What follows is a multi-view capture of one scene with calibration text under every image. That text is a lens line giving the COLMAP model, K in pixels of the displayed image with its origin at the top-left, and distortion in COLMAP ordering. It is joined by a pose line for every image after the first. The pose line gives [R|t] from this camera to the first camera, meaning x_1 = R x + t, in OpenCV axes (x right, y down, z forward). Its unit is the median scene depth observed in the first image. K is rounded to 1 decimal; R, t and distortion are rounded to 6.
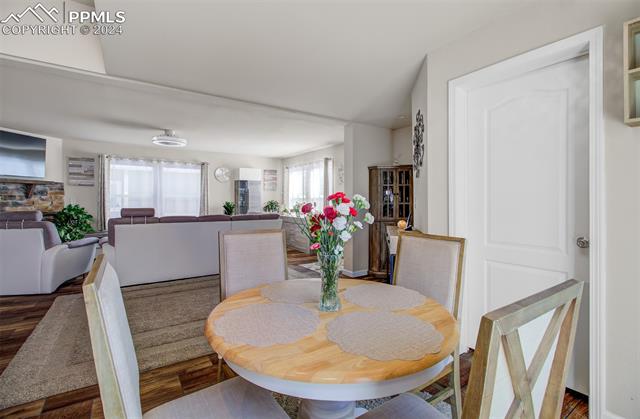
lens RADIAL K [[286.6, 0, 320.3], [0, 286.6, 198.9], [0, 0, 1]] dist [-0.000019, -0.000424]
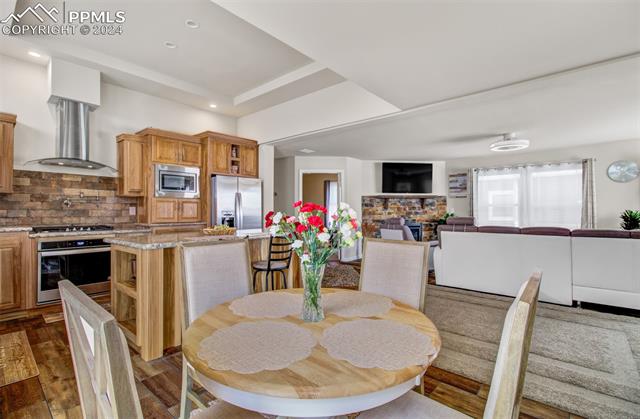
lens RADIAL K [[295.6, 0, 327.2], [0, 295.6, 207.1], [0, 0, 1]] dist [-0.001148, -0.000110]
pose [[0.275980, -0.016395, -0.961023, 0.204474], [0.012890, 0.999828, -0.013355, 0.003096], [0.961077, -0.008702, 0.276144, 0.154528]]
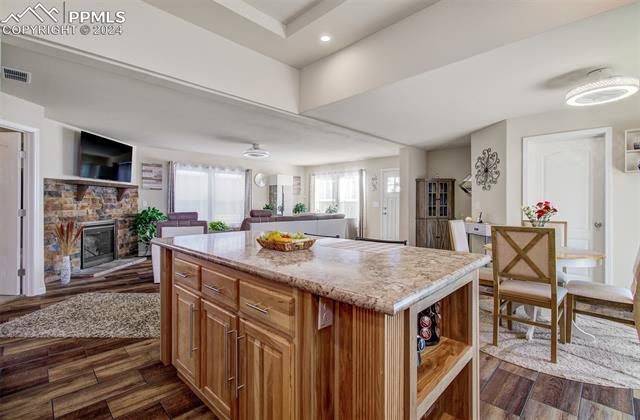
lens RADIAL K [[284.7, 0, 321.9], [0, 284.7, 206.8], [0, 0, 1]] dist [-0.001632, -0.000004]
pose [[0.981057, -0.000296, 0.193718, -0.442676], [-0.003592, 0.999799, 0.019719, -0.004236], [-0.193685, -0.020041, 0.980859, -0.198854]]
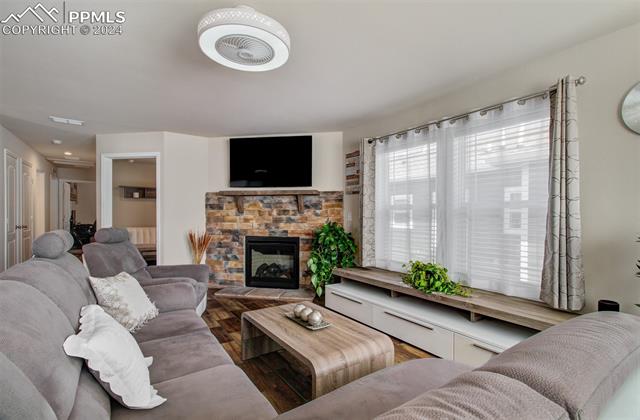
lens RADIAL K [[310.5, 0, 321.0], [0, 310.5, 219.7], [0, 0, 1]] dist [-0.001366, 0.000117]
pose [[-0.000806, 0.009733, -0.999952, -0.118808], [0.002079, 0.999950, 0.009731, 0.008116], [0.999998, -0.002071, -0.000826, 0.993960]]
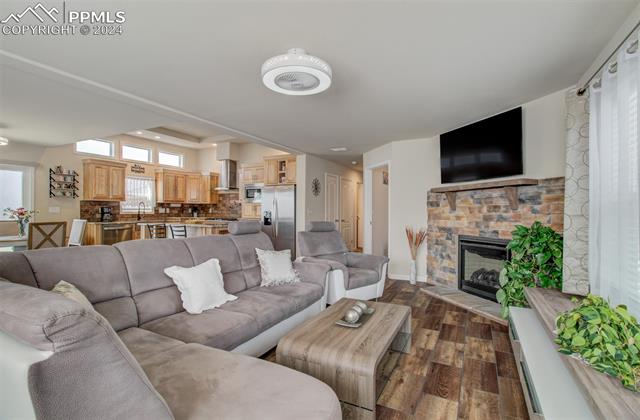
lens RADIAL K [[302.6, 0, 321.0], [0, 302.6, 212.7], [0, 0, 1]] dist [-0.000084, 0.000463]
pose [[-0.879002, -0.007929, -0.476753, -0.299963], [-0.005435, 0.999963, -0.006609, 0.011498], [0.476788, -0.003218, -0.879013, 1.304179]]
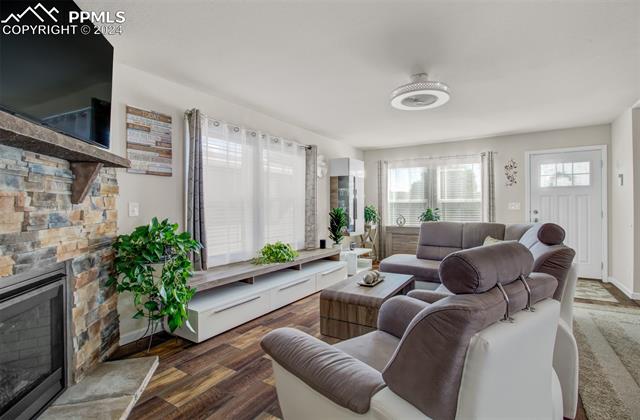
lens RADIAL K [[295.6, 0, 327.2], [0, 295.6, 207.6], [0, 0, 1]] dist [-0.001148, -0.000110]
pose [[0.913871, -0.009364, 0.405896, -0.830287], [0.004717, 0.999911, 0.012448, 0.000849], [-0.405976, -0.009461, 0.913835, 0.507916]]
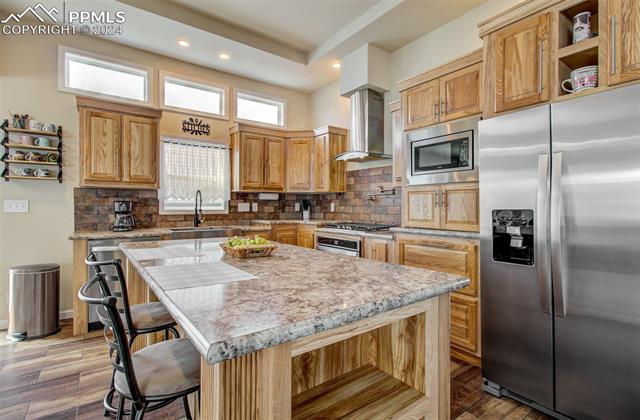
lens RADIAL K [[302.6, 0, 321.0], [0, 302.6, 212.7], [0, 0, 1]] dist [-0.000084, 0.000463]
pose [[-0.998736, -0.005108, -0.050004, -0.479104], [-0.005578, 0.999941, 0.009269, 0.001456], [0.049953, 0.009536, -0.998706, 0.421909]]
